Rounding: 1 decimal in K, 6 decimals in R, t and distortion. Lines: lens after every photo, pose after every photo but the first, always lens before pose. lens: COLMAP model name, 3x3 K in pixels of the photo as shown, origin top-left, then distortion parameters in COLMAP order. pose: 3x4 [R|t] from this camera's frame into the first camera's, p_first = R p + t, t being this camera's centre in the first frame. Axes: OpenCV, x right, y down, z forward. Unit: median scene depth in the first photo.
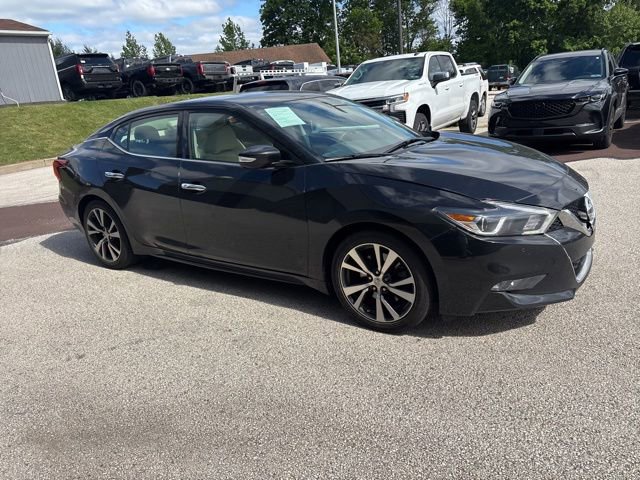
lens RADIAL K [[486.5, 0, 324.8], [0, 486.5, 244.0], [0, 0, 1]] dist [0.056775, -0.061897]
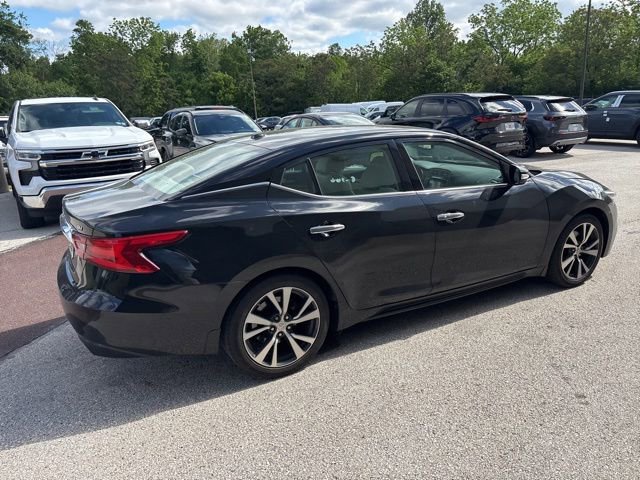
lens RADIAL K [[486.5, 0, 322.8], [0, 486.5, 240.6], [0, 0, 1]] dist [0.056775, -0.061897]
pose [[0.449745, -0.164561, 0.877866, -0.958241], [0.272826, 0.961214, 0.040411, -0.137682], [-0.850467, 0.221330, 0.477198, 0.599977]]
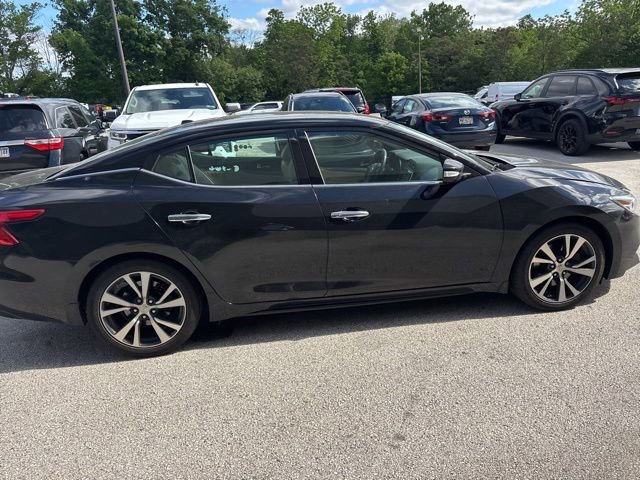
lens RADIAL K [[486.5, 0, 326.3], [0, 486.5, 234.6], [0, 0, 1]] dist [0.056775, -0.061897]
pose [[0.726818, -0.135122, 0.673408, -0.691342], [0.194944, 0.980720, -0.013621, -0.059748], [-0.658584, 0.141177, 0.739146, 0.310021]]
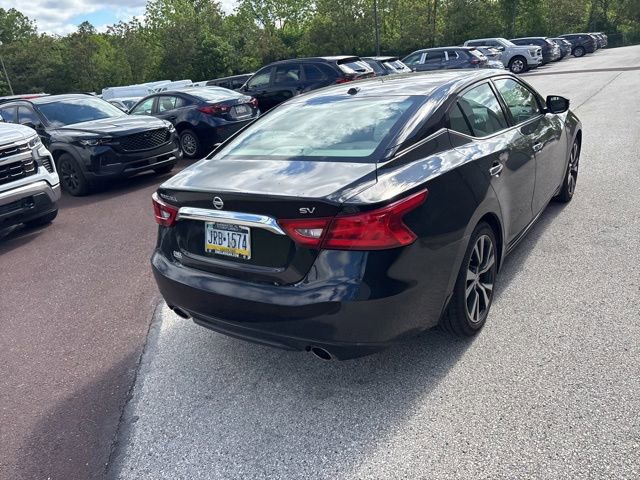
lens RADIAL K [[486.5, 0, 330.9], [0, 486.5, 233.7], [0, 0, 1]] dist [0.056775, -0.061897]
pose [[0.013973, -0.241603, 0.970275, -1.020572], [0.416628, 0.883529, 0.214003, -0.274845], [-0.908970, 0.401253, 0.113004, 1.054067]]
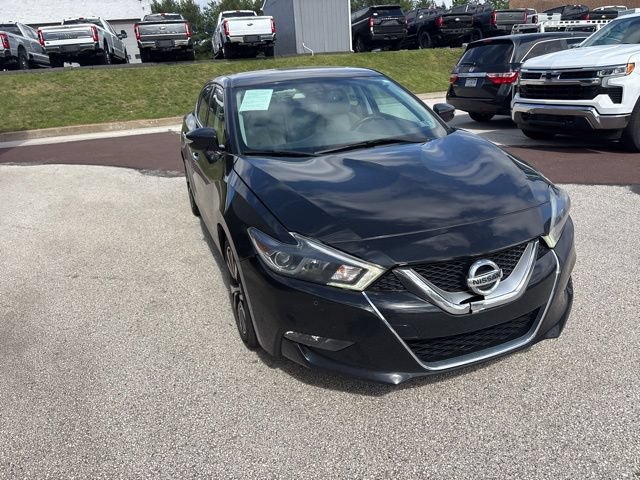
lens RADIAL K [[486.5, 0, 321.8], [0, 486.5, 242.0], [0, 0, 1]] dist [0.056775, -0.061897]
pose [[0.806888, 0.241991, -0.538862, 0.463099], [-0.191468, 0.970129, 0.148961, -0.116394], [0.558813, -0.017020, 0.829119, 0.193089]]
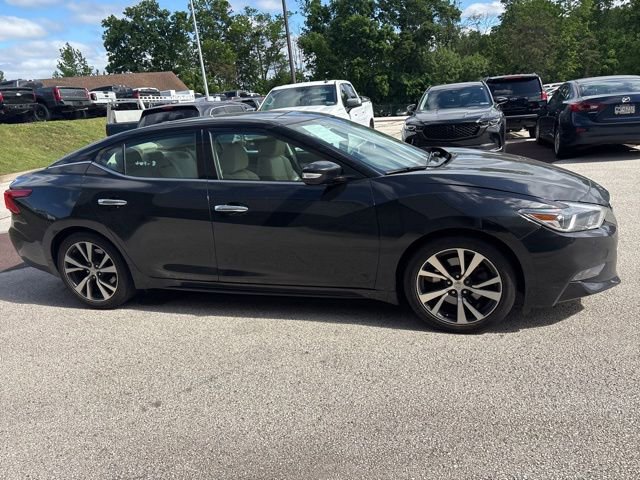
lens RADIAL K [[486.5, 0, 323.4], [0, 486.5, 243.2], [0, 0, 1]] dist [0.056775, -0.061897]
pose [[0.957617, -0.069917, 0.279430, -0.288251], [0.086026, 0.995240, -0.045794, 0.007174], [-0.274898, 0.067891, 0.959073, 0.046044]]
